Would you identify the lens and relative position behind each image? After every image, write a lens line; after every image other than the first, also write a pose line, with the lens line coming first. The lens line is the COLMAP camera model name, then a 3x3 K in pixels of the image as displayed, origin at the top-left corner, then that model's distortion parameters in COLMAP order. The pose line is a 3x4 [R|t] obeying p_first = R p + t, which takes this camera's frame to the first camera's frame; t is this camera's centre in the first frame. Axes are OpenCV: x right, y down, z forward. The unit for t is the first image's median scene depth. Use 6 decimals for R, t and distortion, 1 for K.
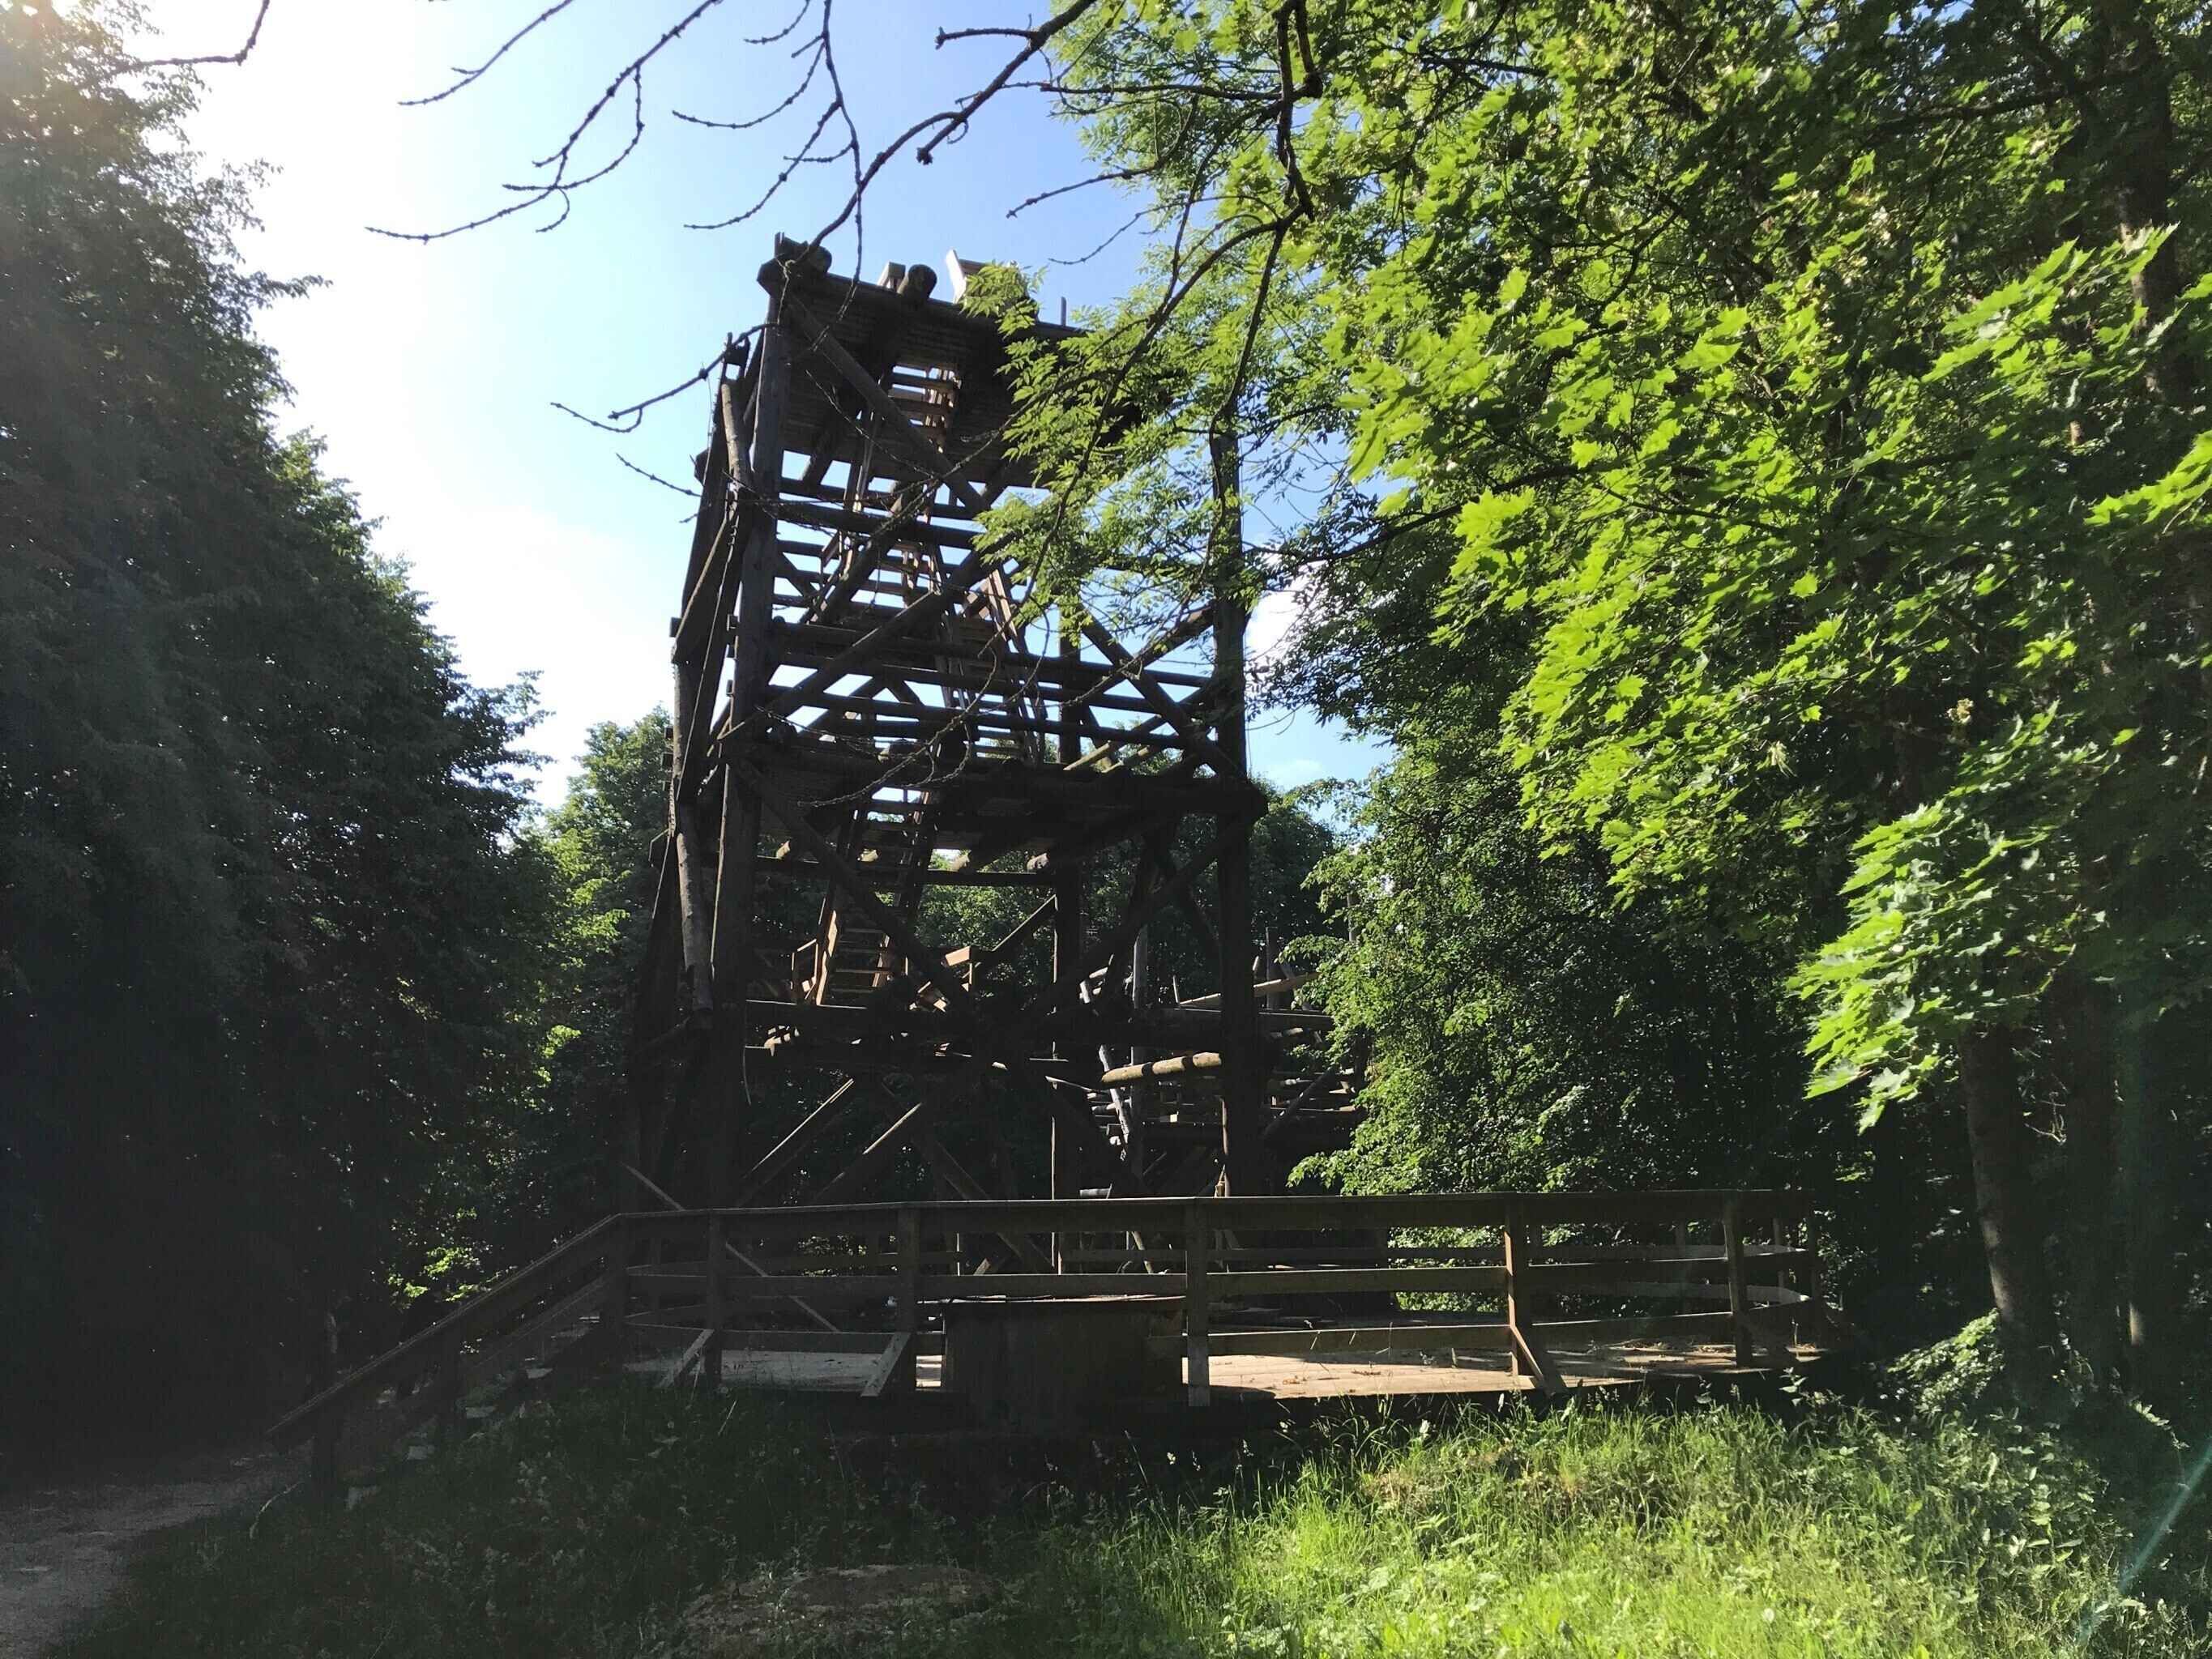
lens RADIAL K [[1784.6, 0, 1106.0], [0, 1784.6, 829.5], [0, 0, 1]] dist [-0.036362, -0.008426]
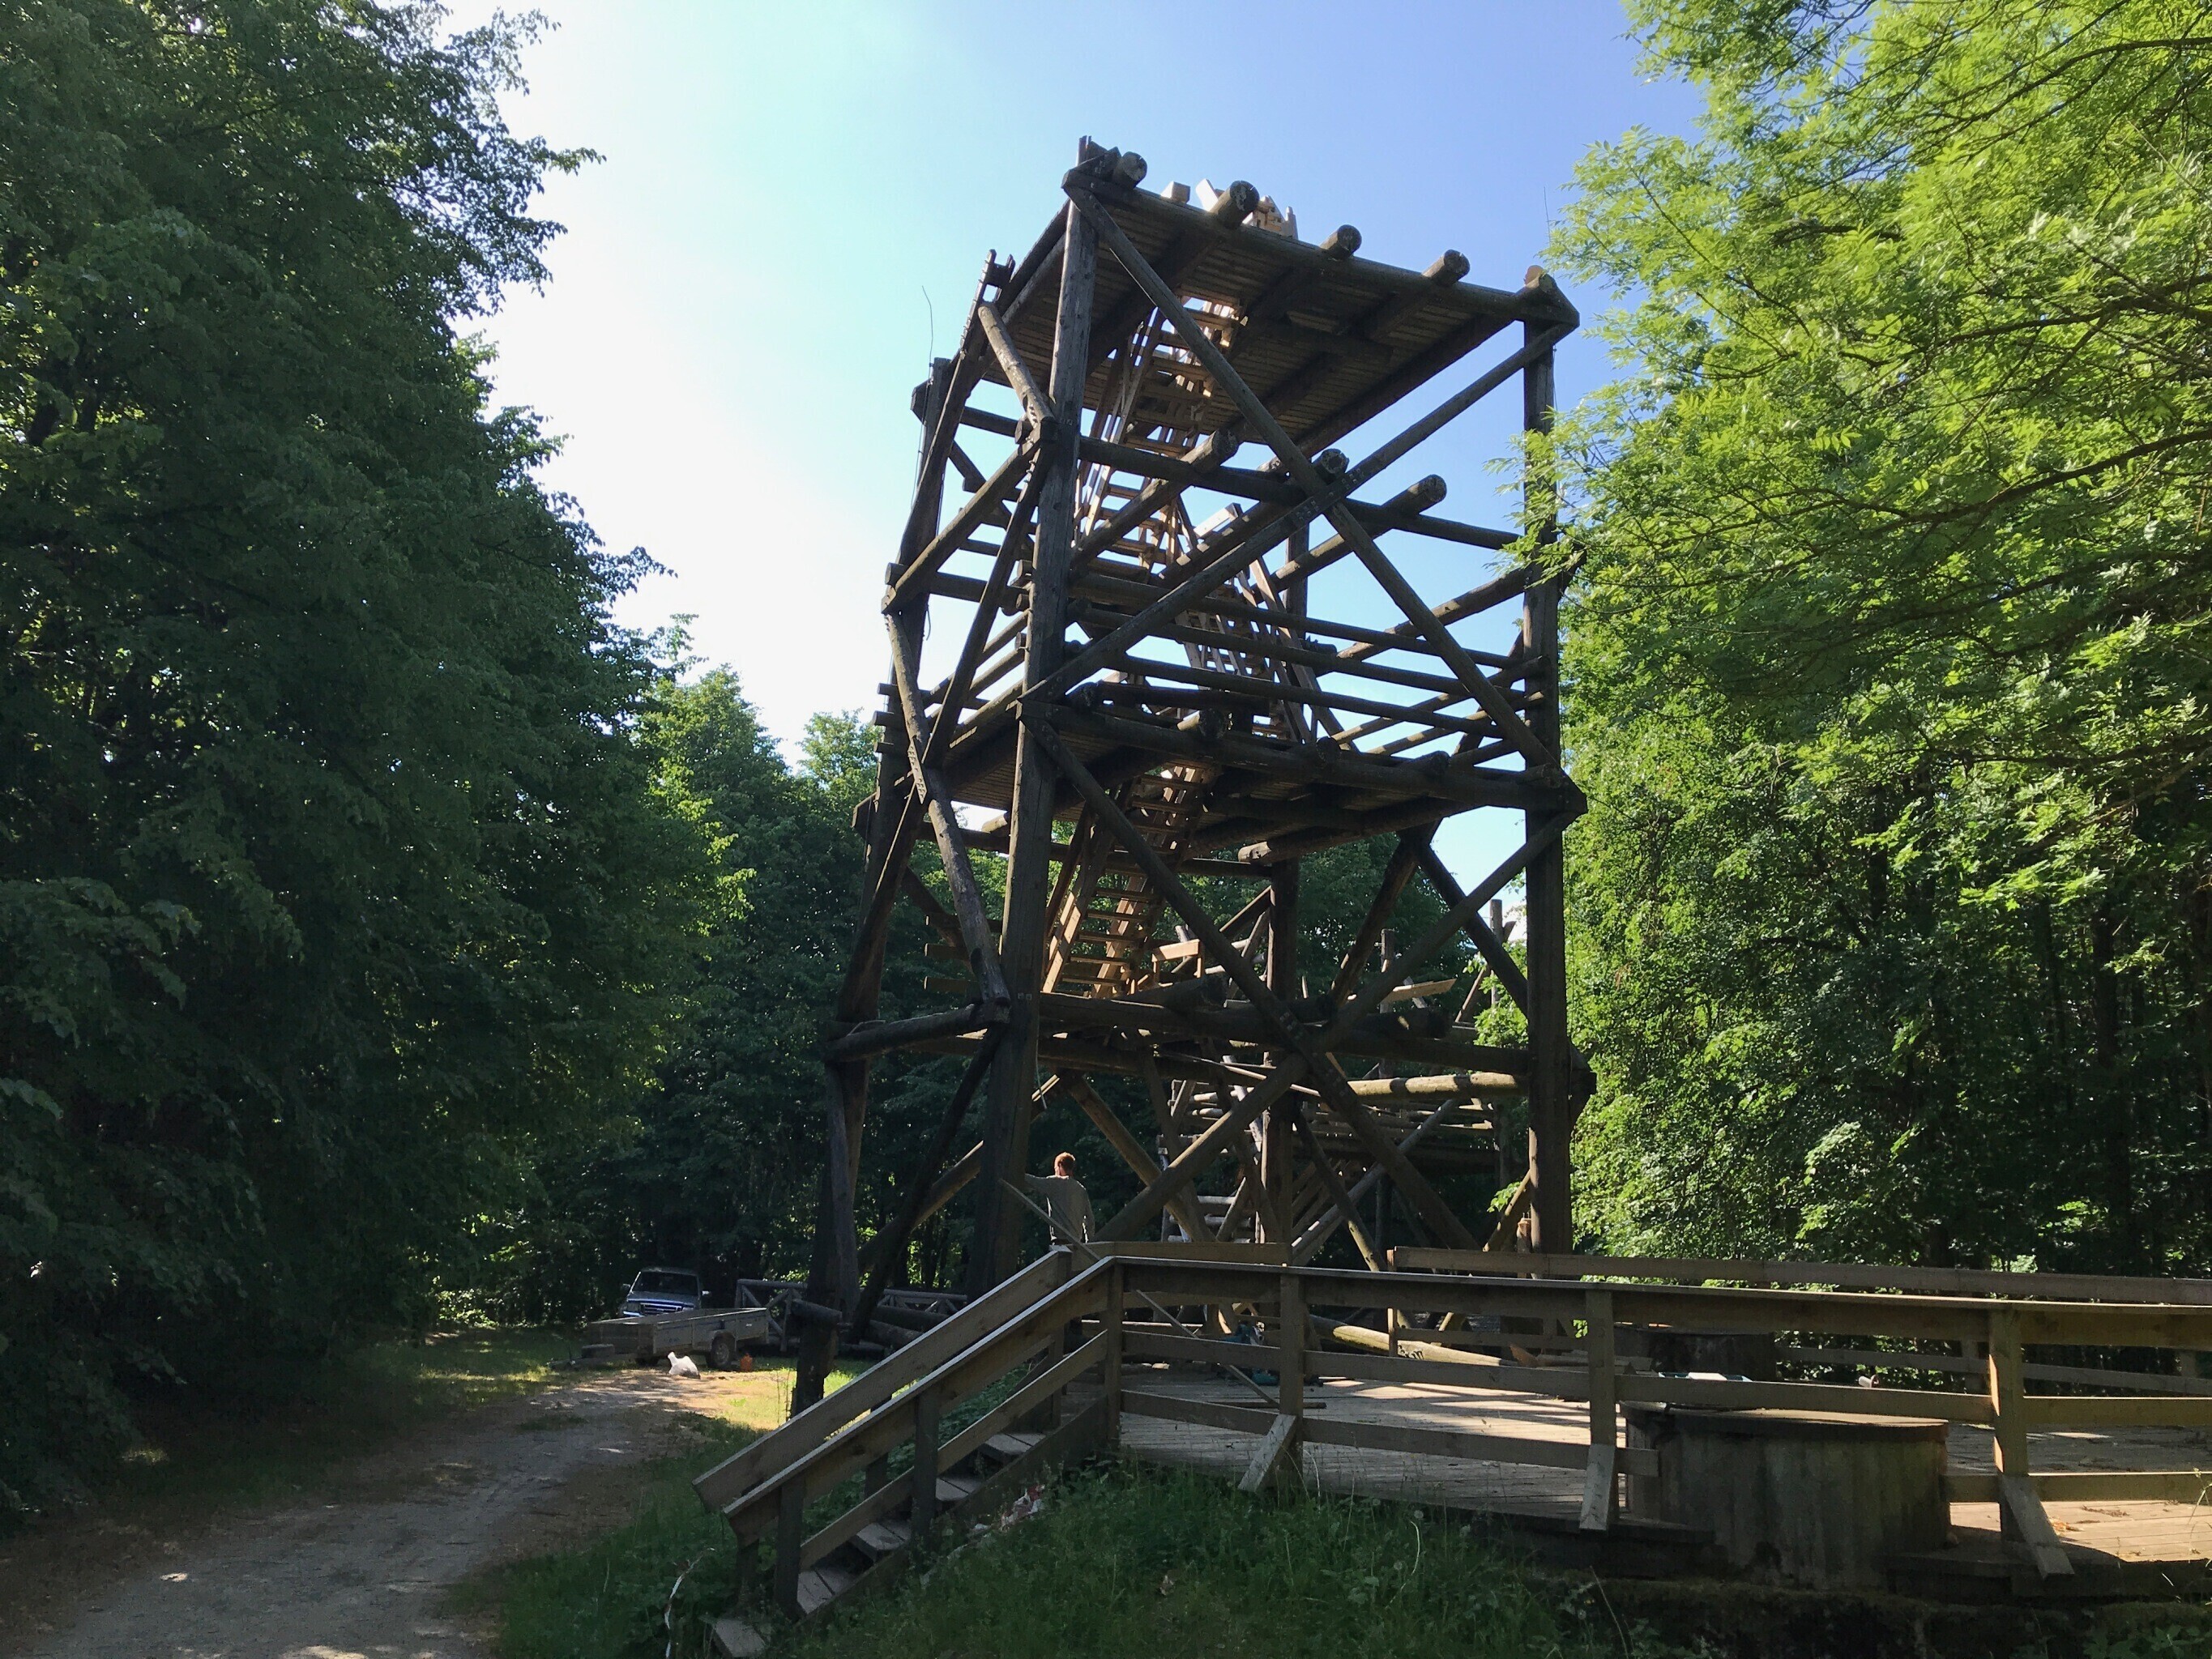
lens RADIAL K [[1832.4, 0, 1106.0], [0, 1832.4, 829.5], [0, 0, 1]] dist [-0.010471, -0.000933]
pose [[0.998424, 0.055427, -0.008739, -0.146305], [-0.055356, 0.998433, 0.008192, 0.004994], [0.009179, -0.007695, 0.999928, 0.074393]]
